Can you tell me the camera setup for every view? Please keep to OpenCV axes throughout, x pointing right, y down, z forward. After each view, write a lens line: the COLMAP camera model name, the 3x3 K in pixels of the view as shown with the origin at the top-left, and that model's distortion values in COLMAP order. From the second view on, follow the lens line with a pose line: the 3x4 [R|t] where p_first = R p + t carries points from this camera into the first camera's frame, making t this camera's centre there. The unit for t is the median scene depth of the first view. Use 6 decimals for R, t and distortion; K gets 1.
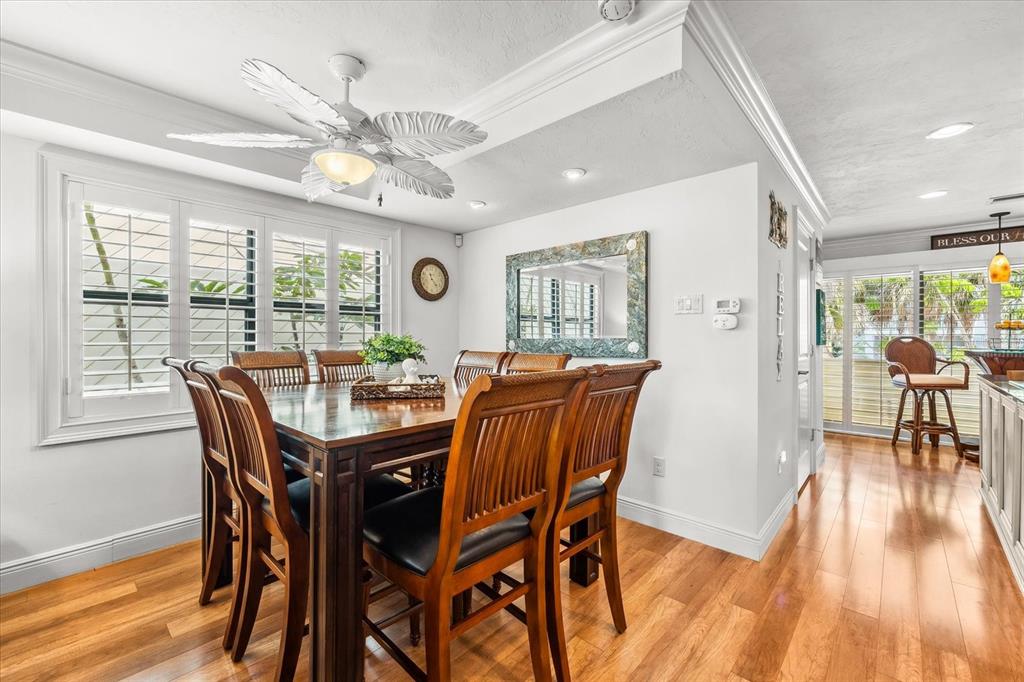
lens RADIAL K [[424.6, 0, 508.5], [0, 424.6, 336.8], [0, 0, 1]] dist [-0.008651, -0.000462]
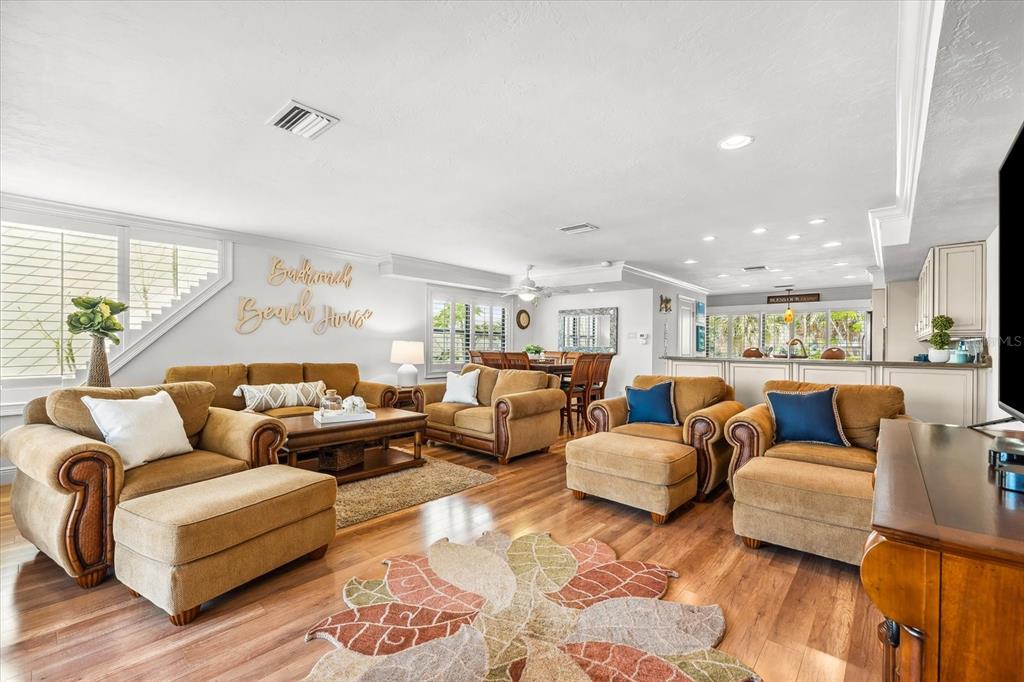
lens RADIAL K [[424.6, 0, 513.2], [0, 424.6, 344.1], [0, 0, 1]] dist [-0.008651, -0.000462]
pose [[0.999665, 0.011016, 0.023424, -0.245560], [-0.010949, 0.999936, -0.002975, 0.000227], [-0.023455, 0.002718, 0.999721, -1.041342]]
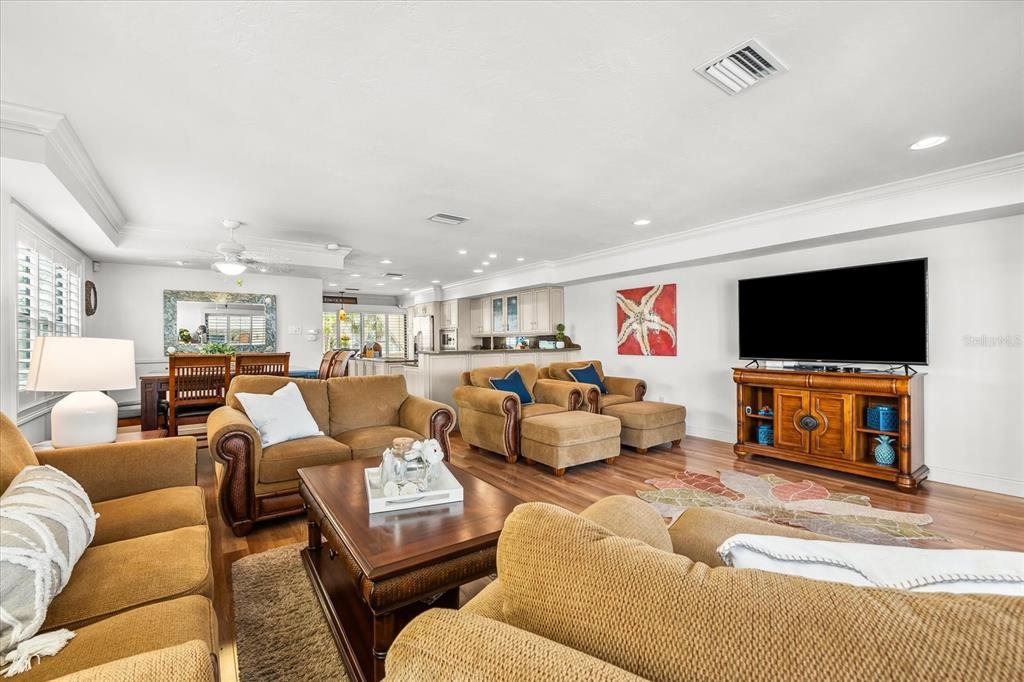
lens RADIAL K [[424.6, 0, 495.5], [0, 424.6, 337.0], [0, 0, 1]] dist [-0.008651, -0.000462]
pose [[0.209137, 0.010344, 0.977832, -0.972613], [0.008271, 0.999890, -0.012346, 0.000843], [-0.977851, 0.010670, 0.209029, -0.347952]]
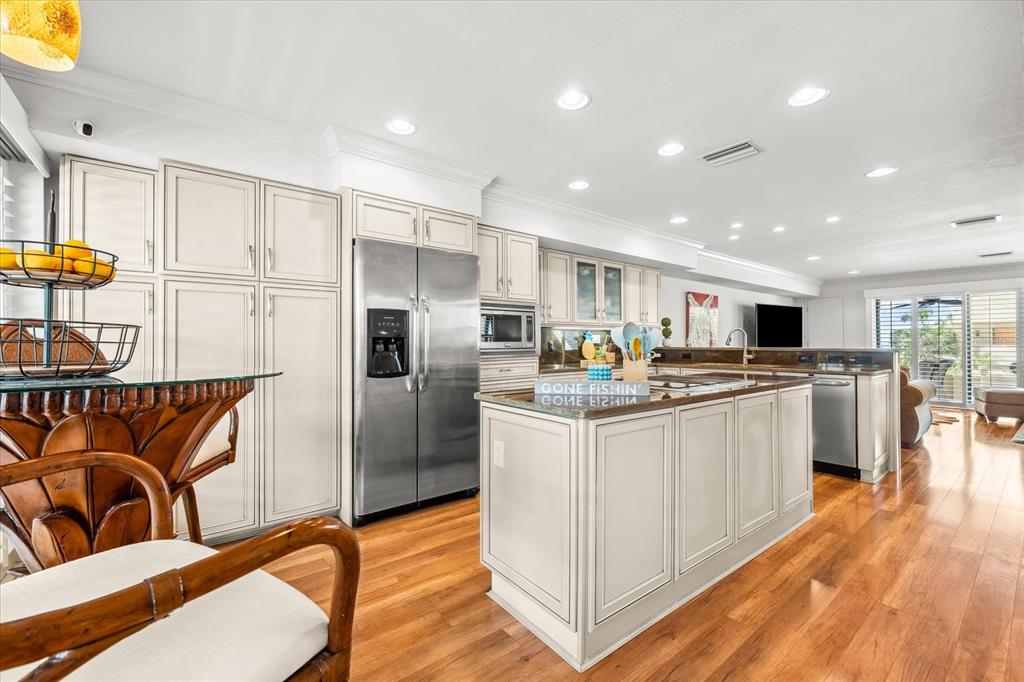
lens RADIAL K [[424.6, 0, 503.0], [0, 424.6, 339.0], [0, 0, 1]] dist [-0.008651, -0.000462]
pose [[-0.986744, -0.001066, 0.162283, 0.870707], [-0.002473, 0.999961, -0.008464, 0.013639], [-0.162268, -0.008753, -0.986708, 1.113558]]
